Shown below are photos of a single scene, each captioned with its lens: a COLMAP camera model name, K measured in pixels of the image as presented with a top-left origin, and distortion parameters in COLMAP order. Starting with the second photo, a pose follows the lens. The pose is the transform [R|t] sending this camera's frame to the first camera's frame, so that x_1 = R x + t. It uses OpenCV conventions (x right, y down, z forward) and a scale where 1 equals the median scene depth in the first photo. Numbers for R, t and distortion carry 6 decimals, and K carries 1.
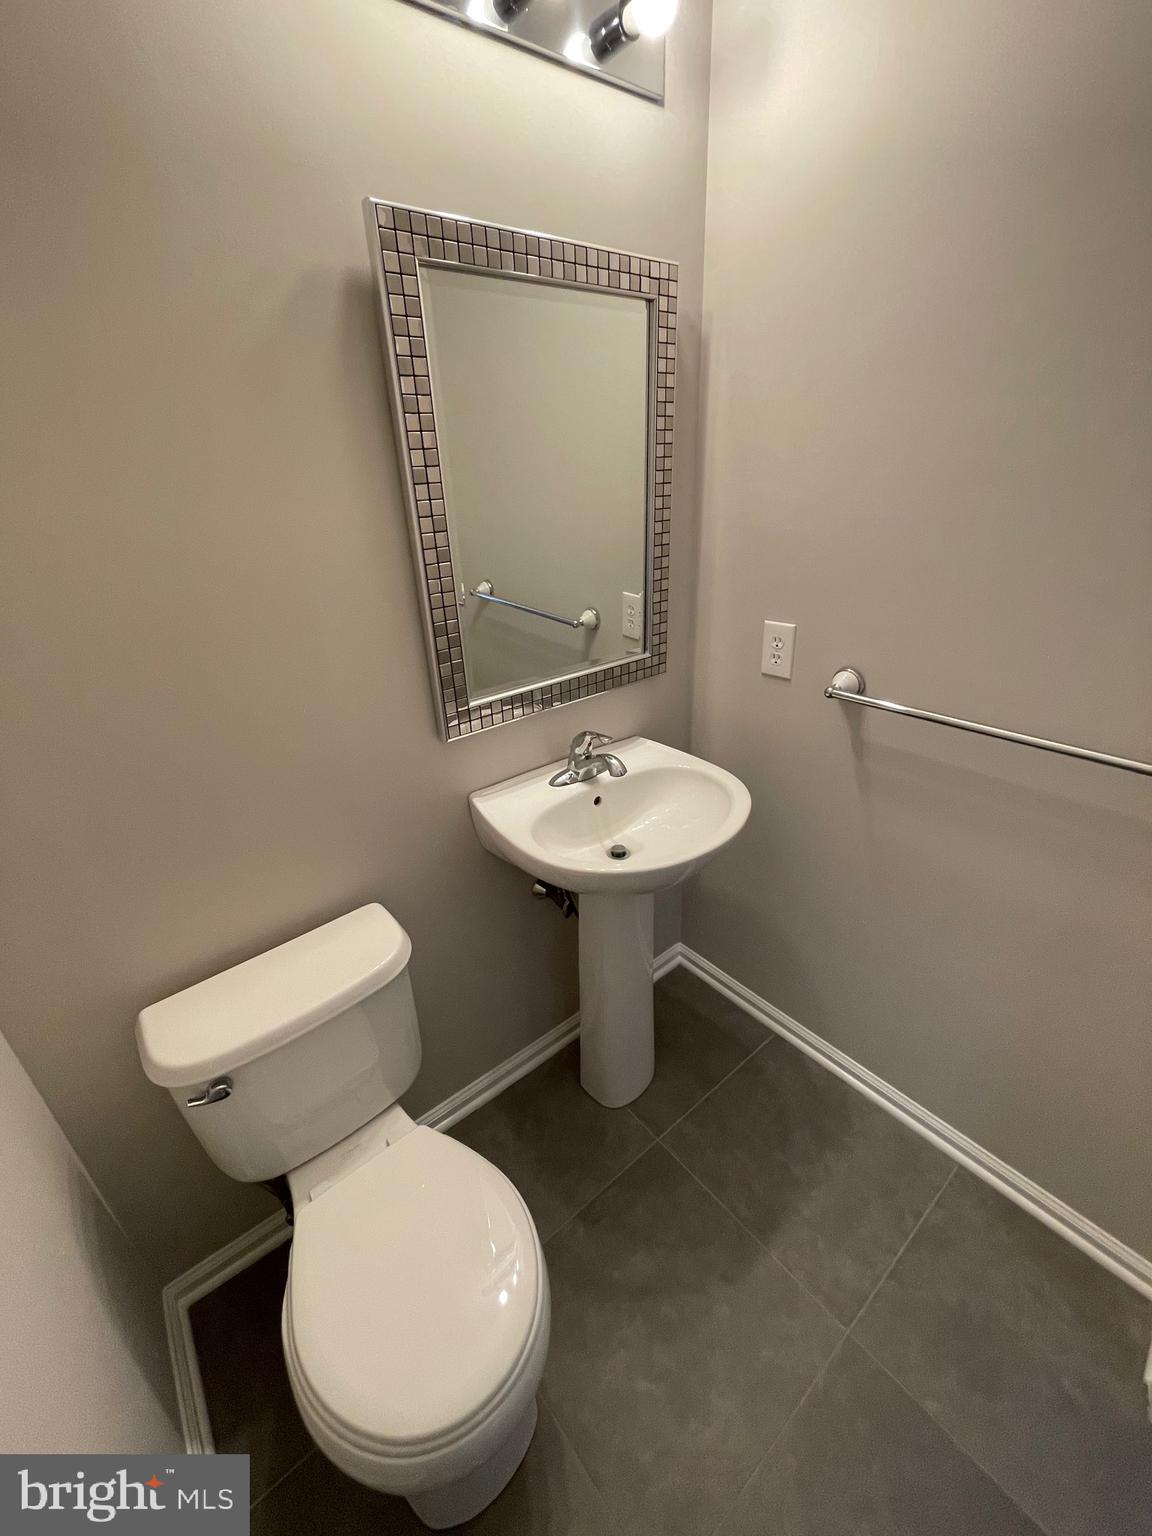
lens RADIAL K [[624.0, 0, 576.0], [0, 624.0, 768.0], [0, 0, 1]] dist [-0.001968, -0.000569]
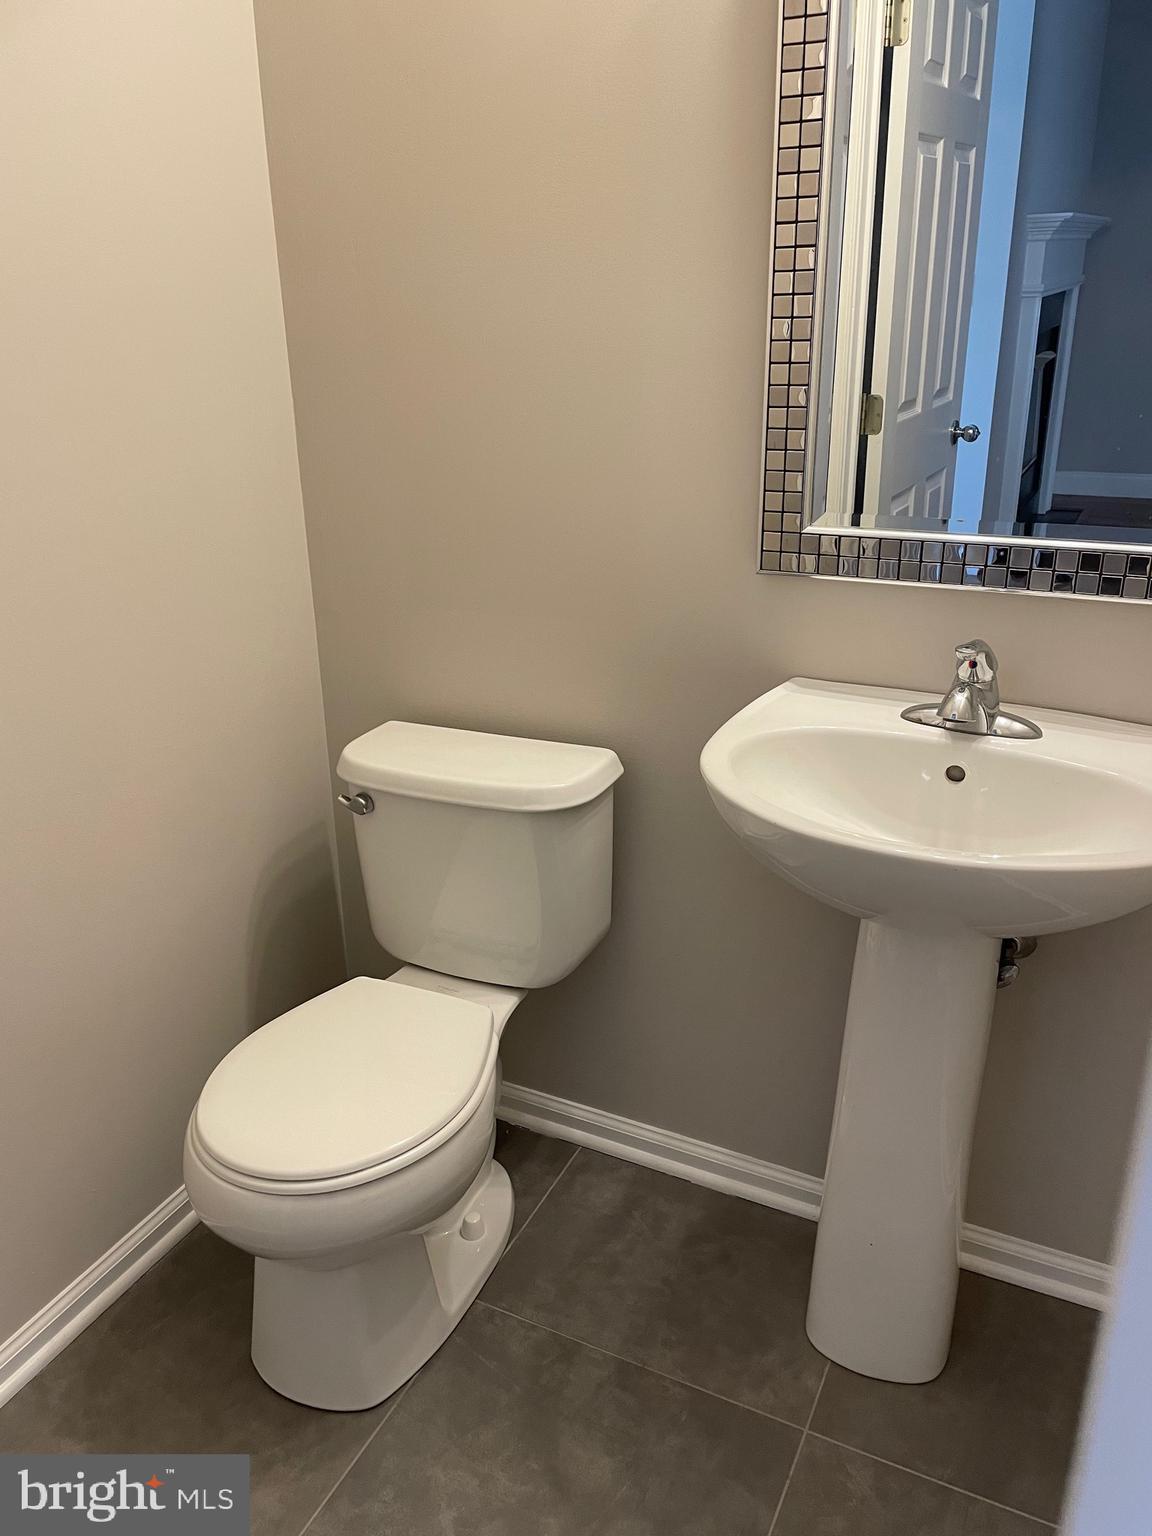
lens RADIAL K [[1170.9, 0, 576.0], [0, 1170.9, 768.0], [0, 0, 1]] dist [0.112317, -0.162607]
pose [[0.415640, 0.366256, -0.832526, 0.752376], [-0.395731, 0.896979, 0.197041, -0.023848], [0.818926, 0.247559, 0.517759, 0.209351]]
